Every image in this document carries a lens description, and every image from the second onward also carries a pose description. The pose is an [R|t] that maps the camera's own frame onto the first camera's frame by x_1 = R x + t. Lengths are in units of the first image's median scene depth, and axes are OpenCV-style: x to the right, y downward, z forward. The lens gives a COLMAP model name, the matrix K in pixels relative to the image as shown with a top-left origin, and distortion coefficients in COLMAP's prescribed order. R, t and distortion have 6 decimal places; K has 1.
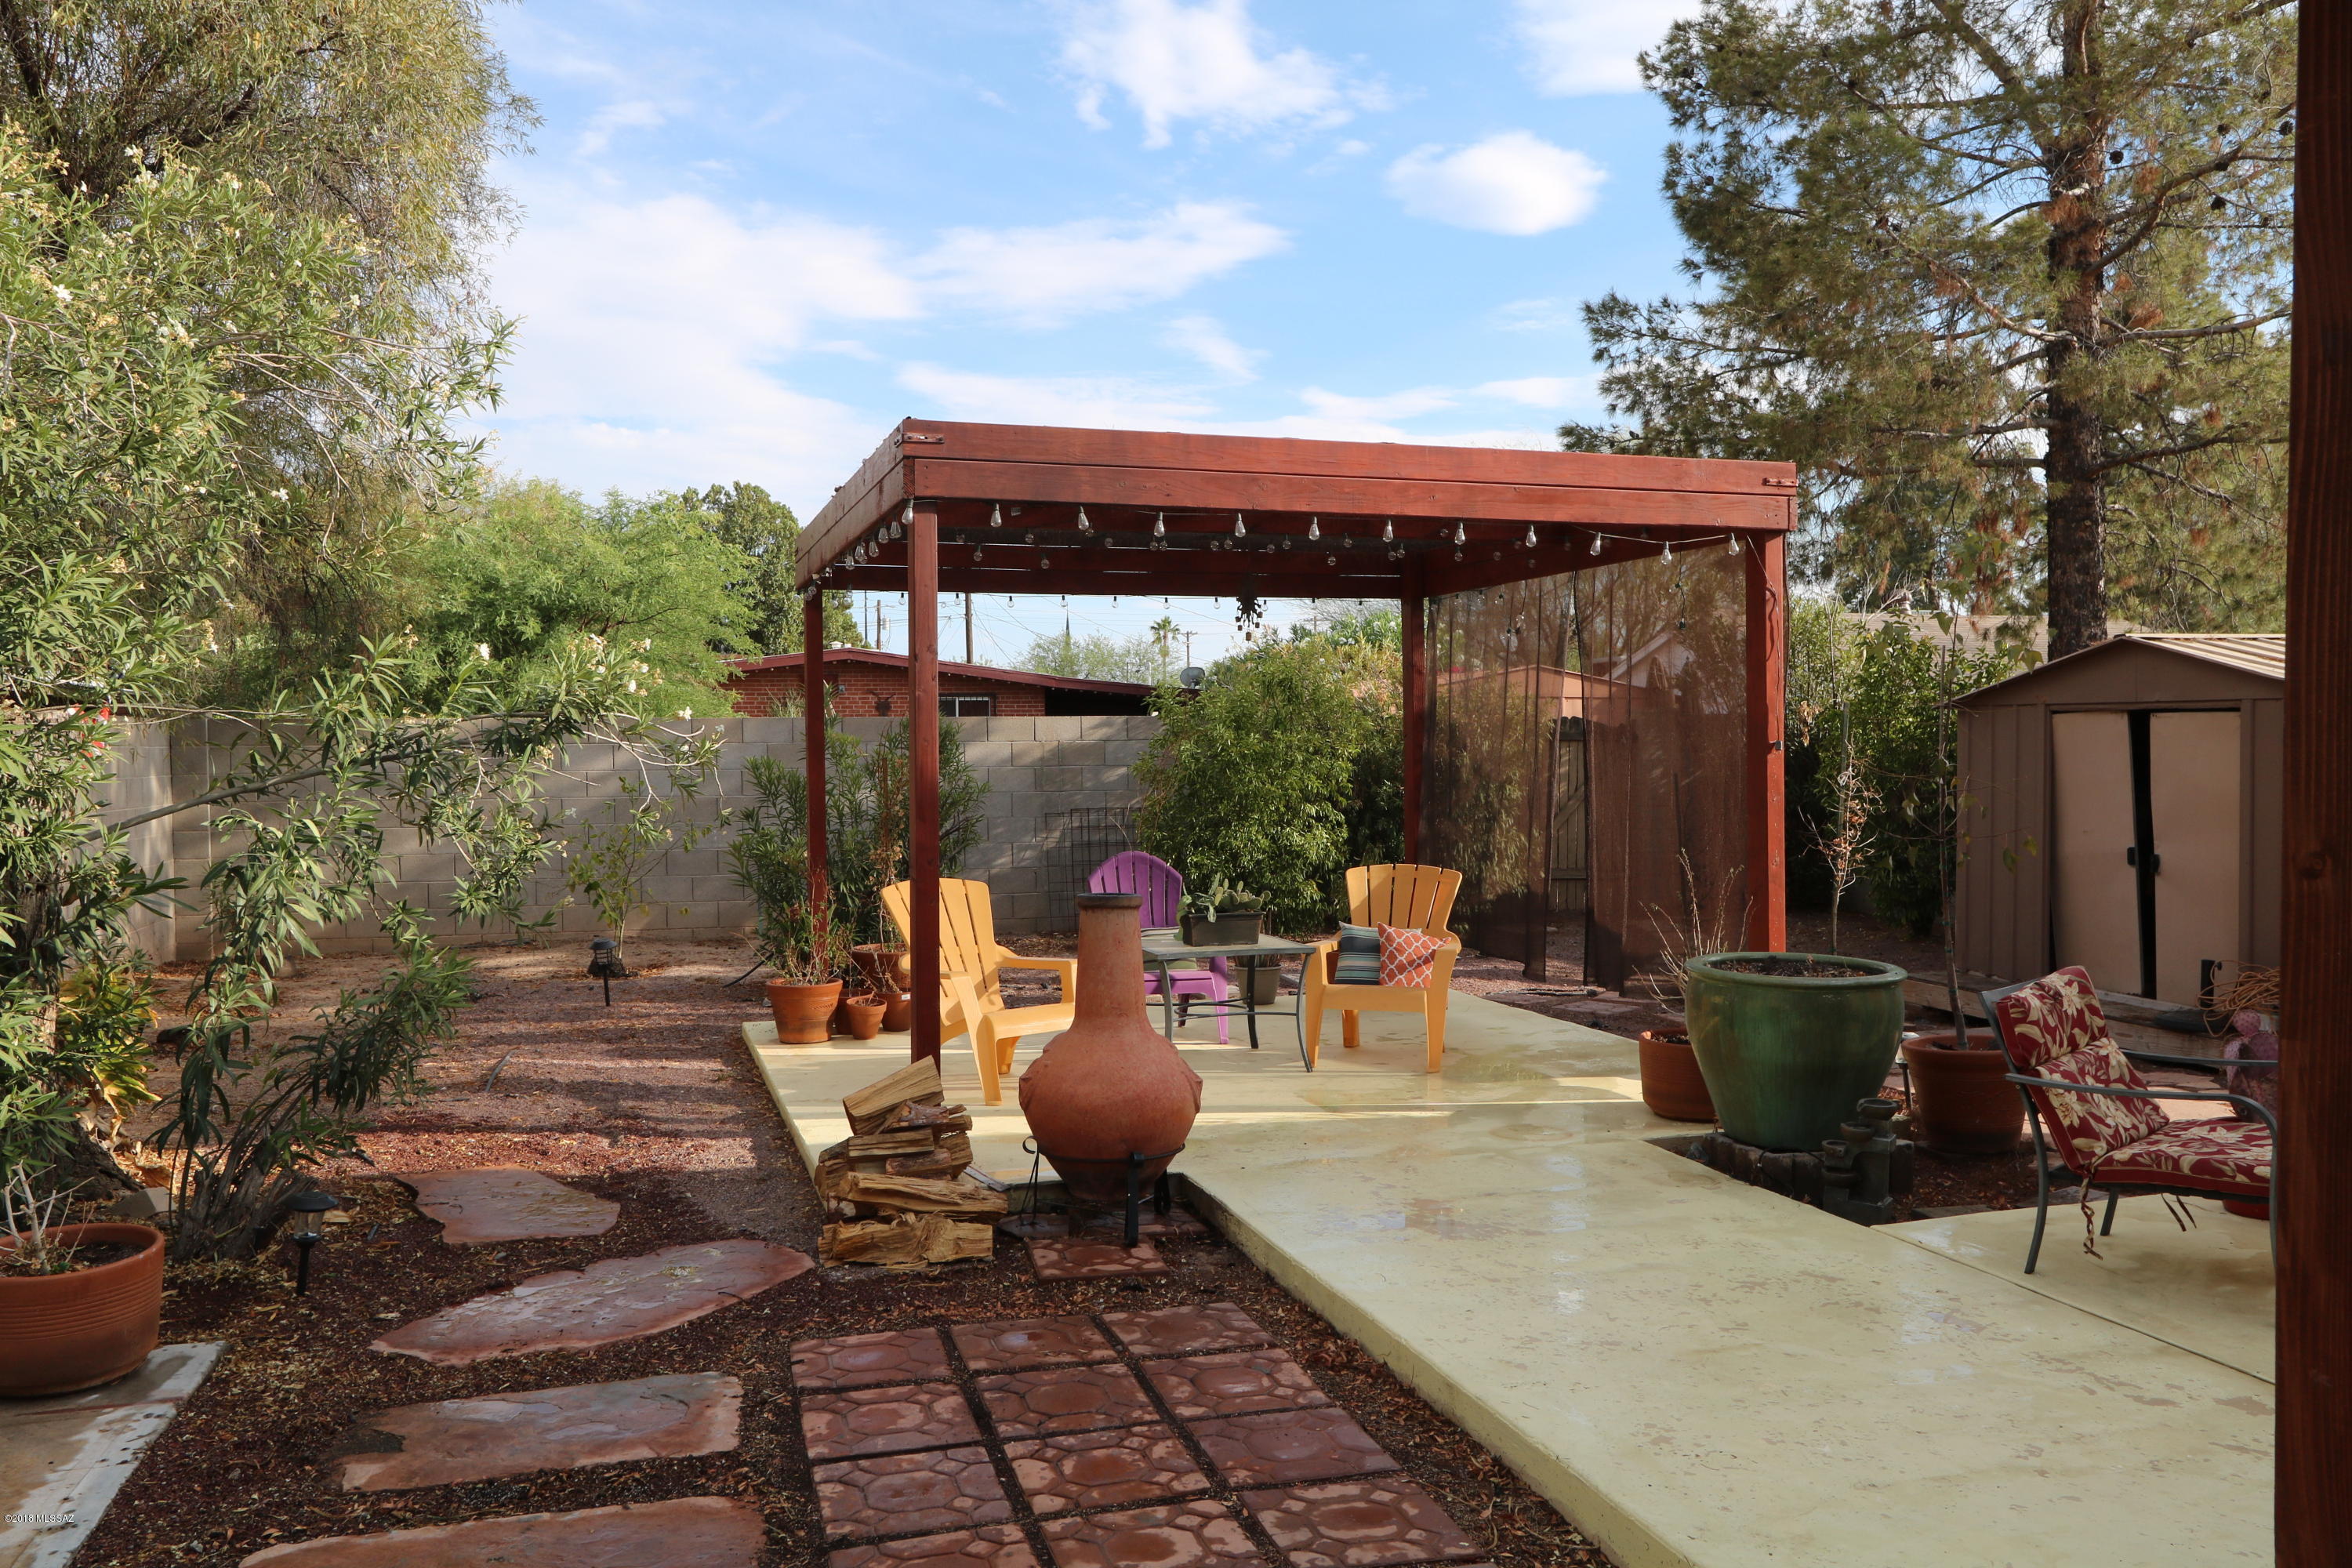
lens RADIAL K [[1861.2, 0, 1159.4], [0, 1861.2, 790.1], [0, 0, 1]] dist [-0.003379, 0.026606]
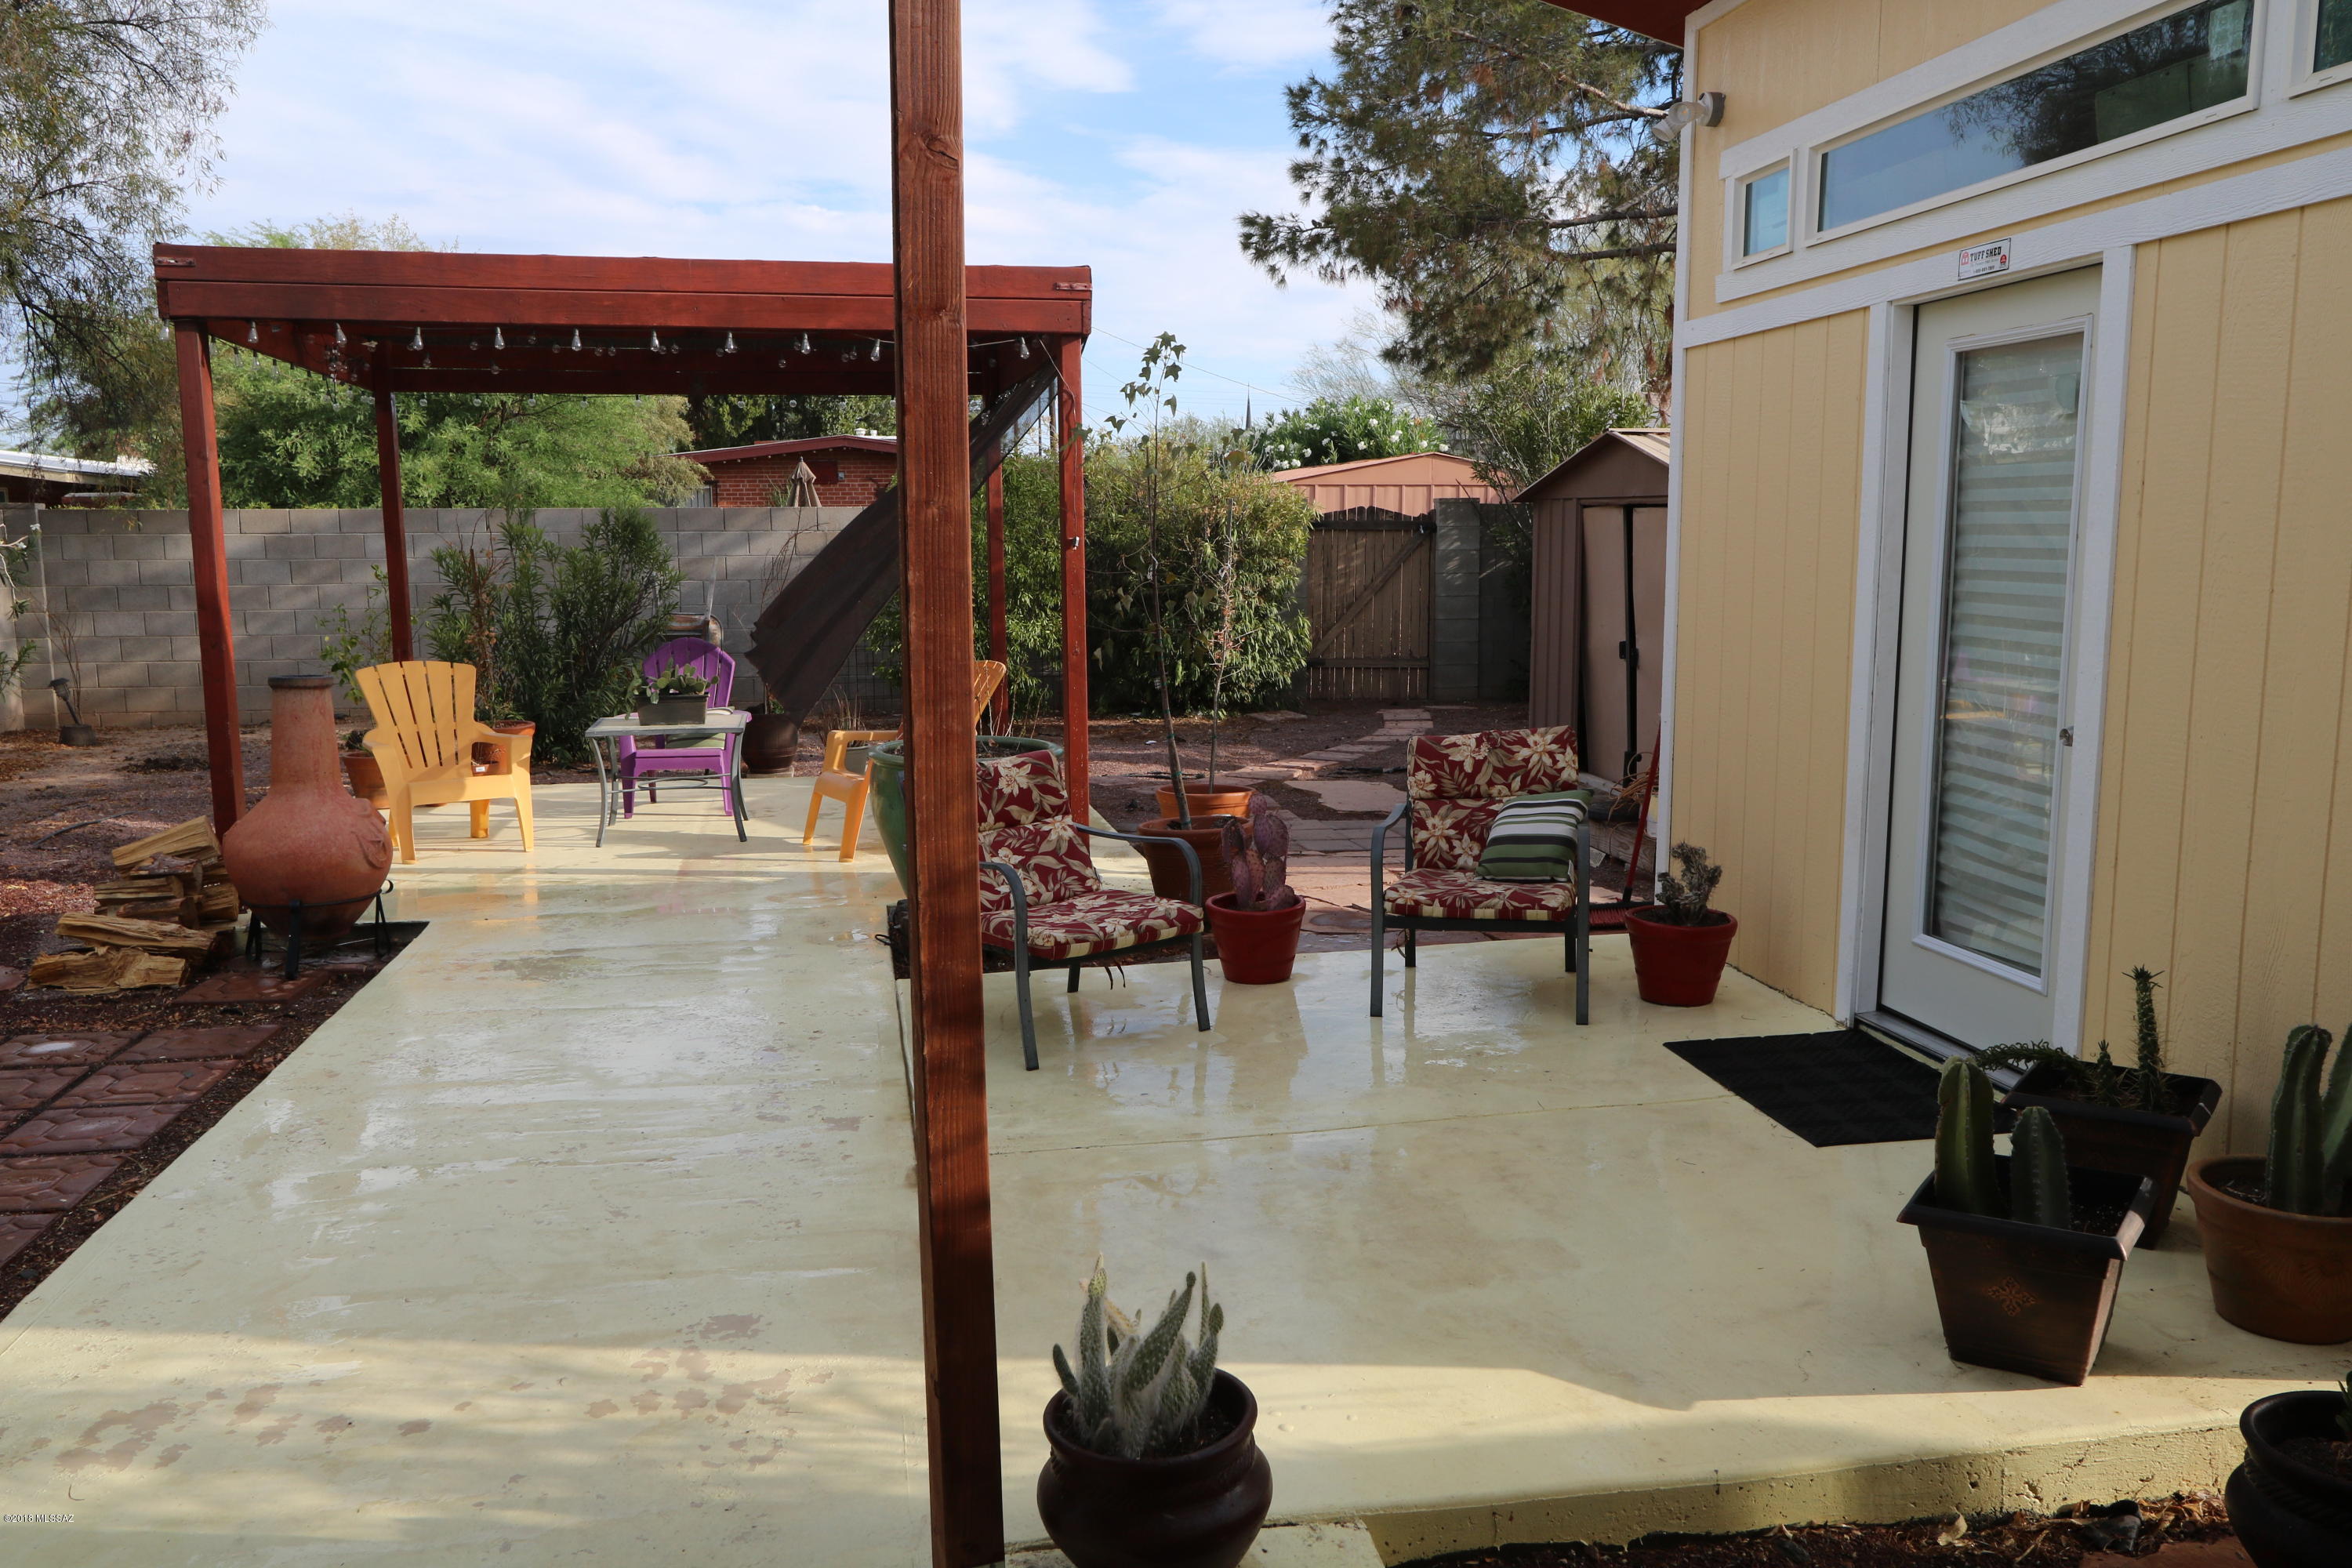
lens RADIAL K [[1861.2, 0, 1175.6], [0, 1861.2, 807.0], [0, 0, 1]] dist [-0.003379, 0.026606]
pose [[0.993300, 0.016932, -0.114316, 0.824816], [-0.002741, 0.992382, 0.123166, -0.008346], [0.115530, -0.122028, 0.985780, -0.087393]]
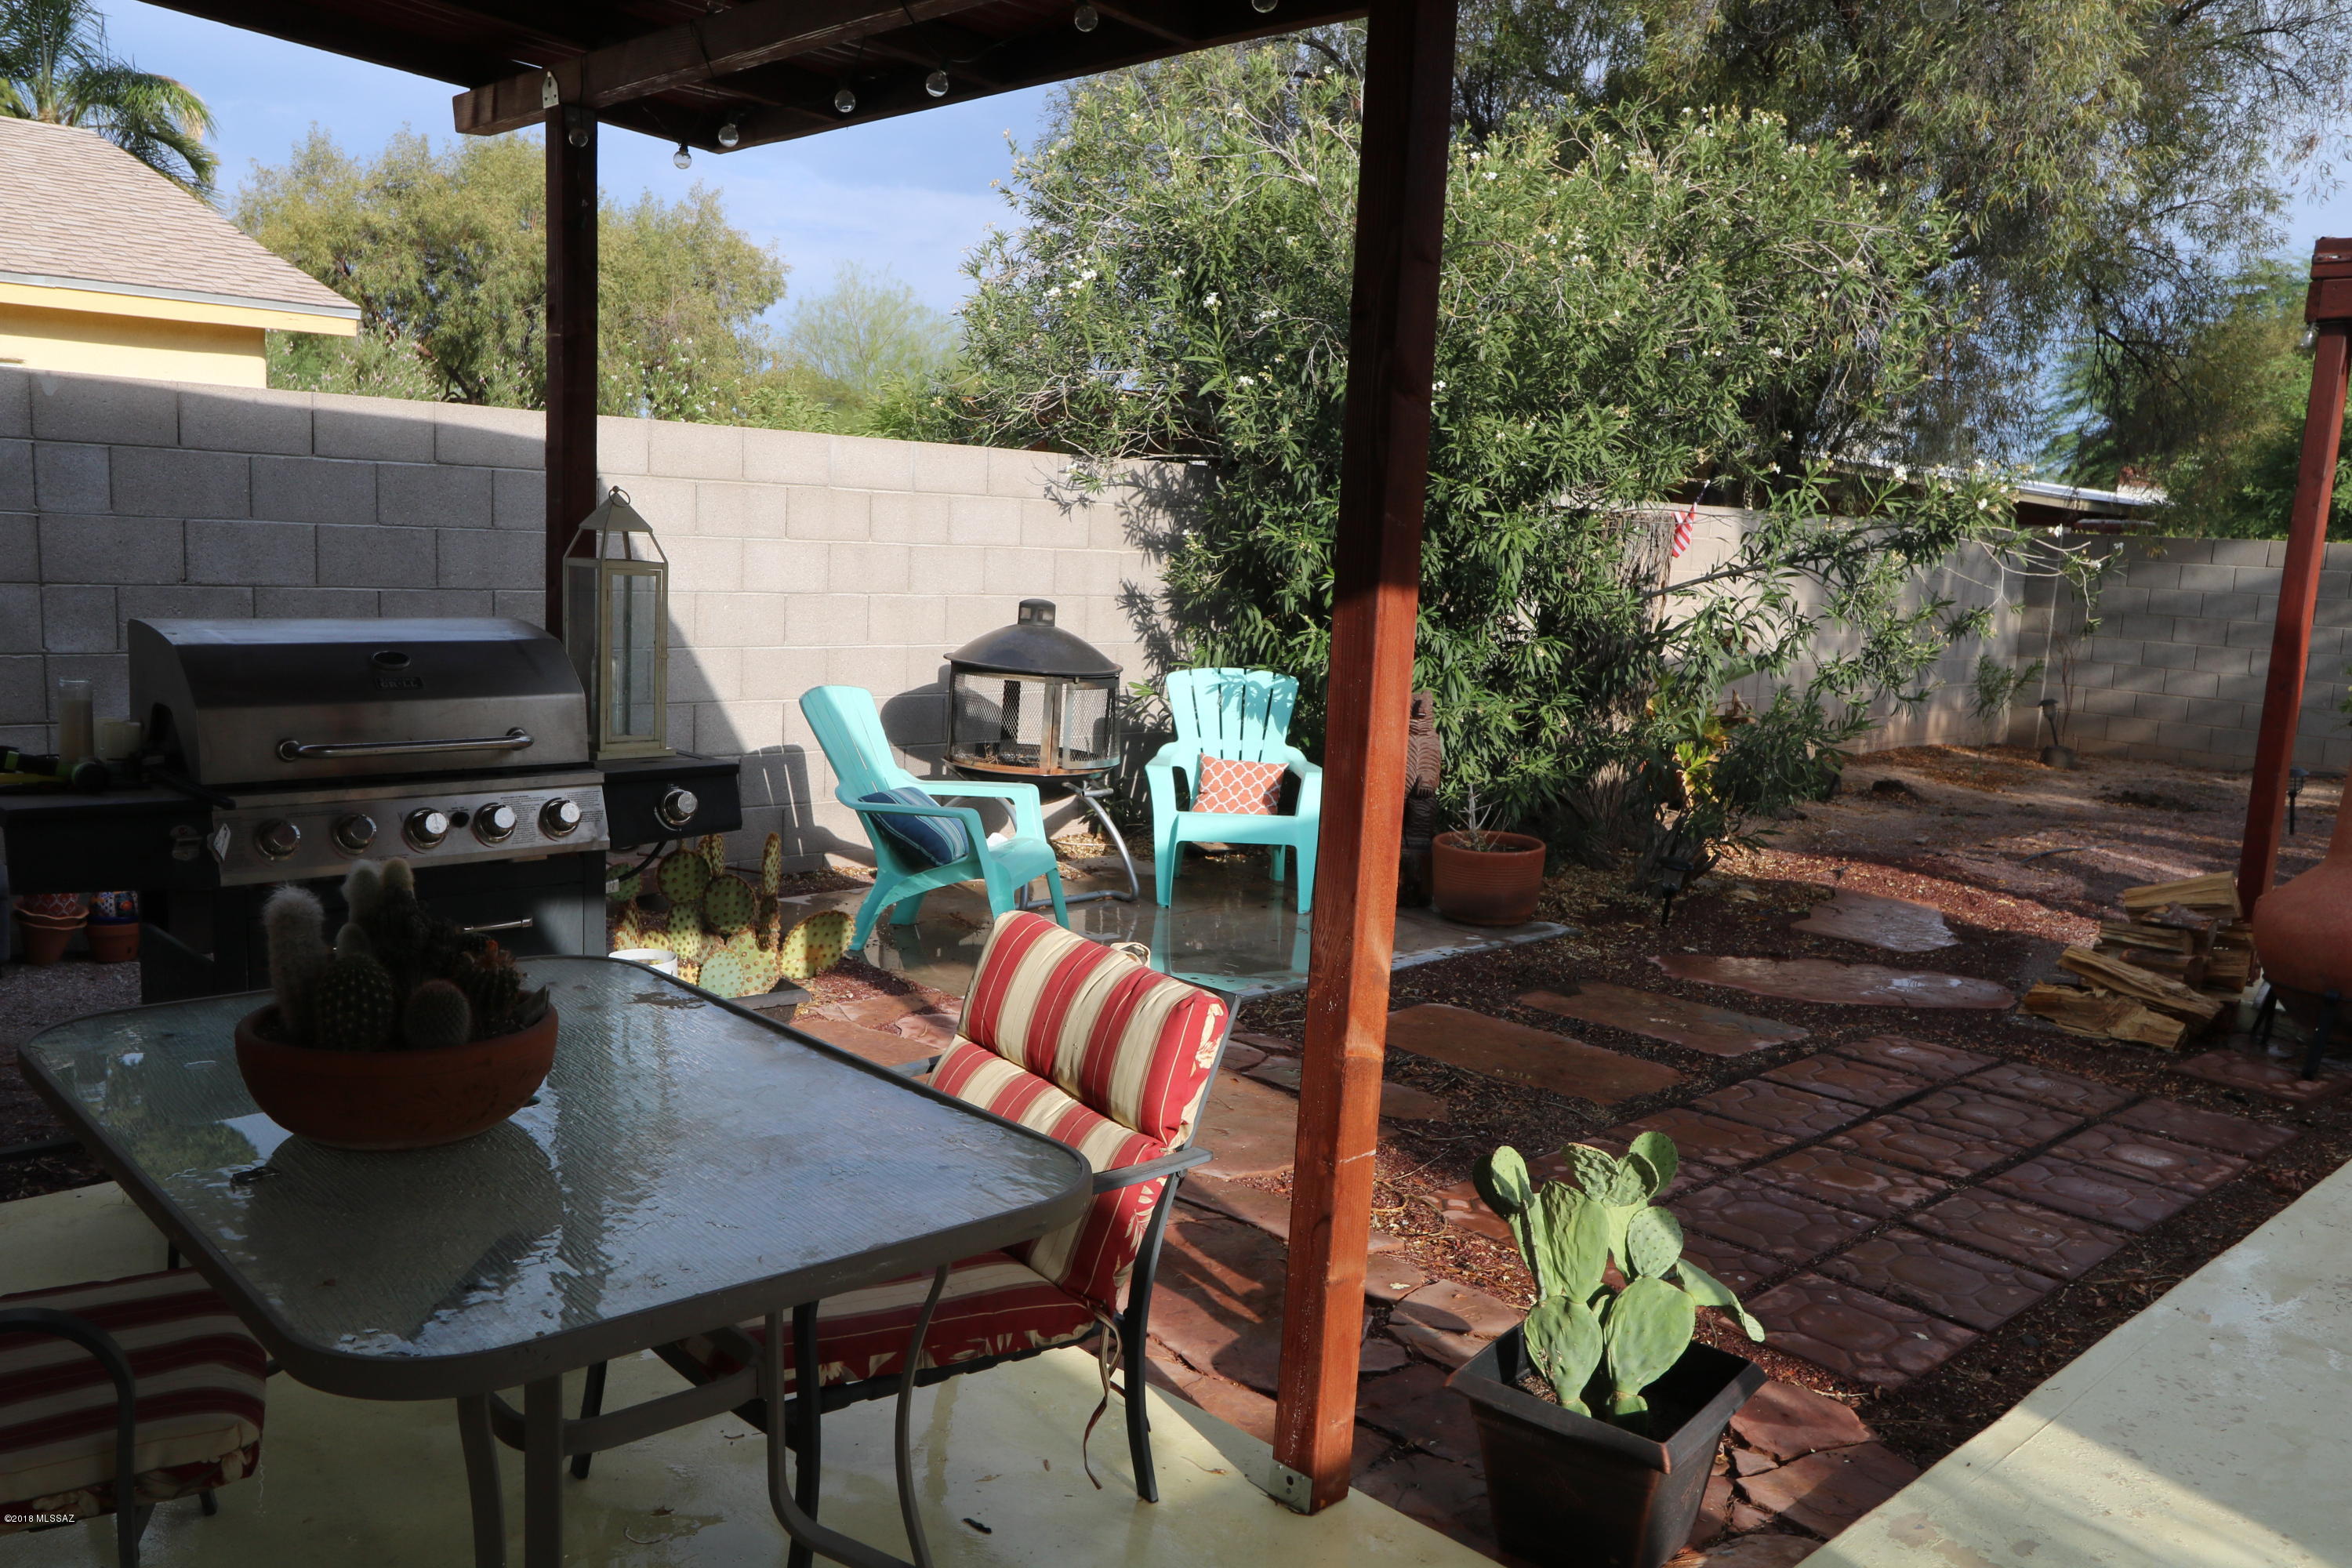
lens RADIAL K [[1861.2, 0, 1151.4], [0, 1861.2, 788.9], [0, 0, 1]] dist [-0.003379, 0.026606]
pose [[0.463175, 0.155377, -0.872541, 0.682526], [-0.073439, 0.987855, 0.136927, -0.001870], [0.883219, 0.000657, 0.468960, -0.028998]]
